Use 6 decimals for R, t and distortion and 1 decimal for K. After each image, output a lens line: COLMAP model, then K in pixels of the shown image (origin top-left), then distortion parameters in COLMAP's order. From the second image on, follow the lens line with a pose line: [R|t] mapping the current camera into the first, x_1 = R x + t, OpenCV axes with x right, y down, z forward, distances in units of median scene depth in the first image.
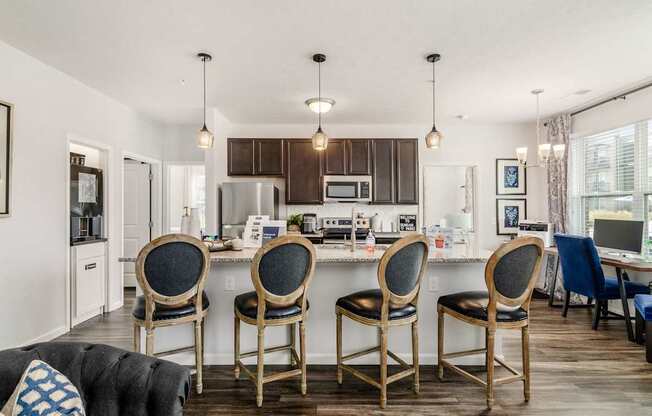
lens RADIAL K [[321.4, 0, 323.3], [0, 321.4, 208.7], [0, 0, 1]] dist [0.011059, -0.000245]
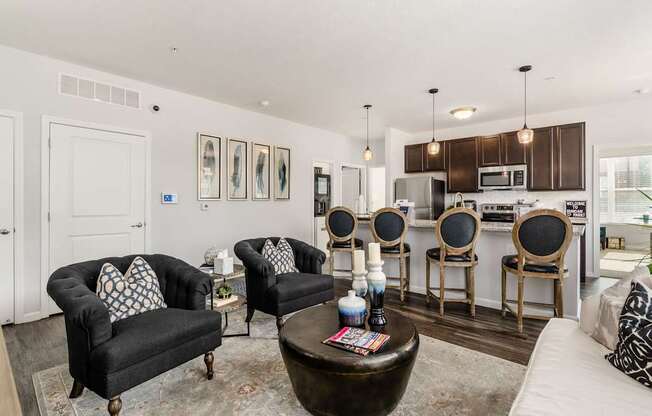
lens RADIAL K [[299.4, 0, 324.5], [0, 299.4, 204.8], [0, 0, 1]] dist [0.013836, -0.000239]
pose [[0.758668, 0.004436, -0.651462, 0.294959], [0.003867, 0.999929, 0.011312, 0.018562], [0.651465, -0.011102, 0.758597, -0.212966]]
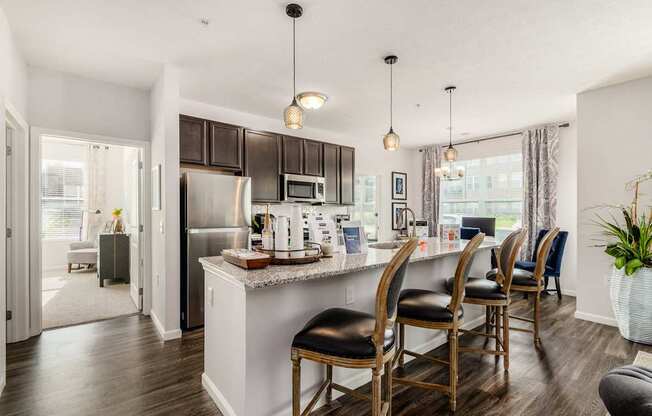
lens RADIAL K [[299.4, 0, 327.9], [0, 299.4, 212.8], [0, 0, 1]] dist [0.013836, -0.000239]
pose [[0.782926, 0.001314, 0.622114, -0.452126], [-0.008171, 0.999933, 0.008171, 0.004412], [-0.622062, -0.011481, 0.782884, 0.222690]]
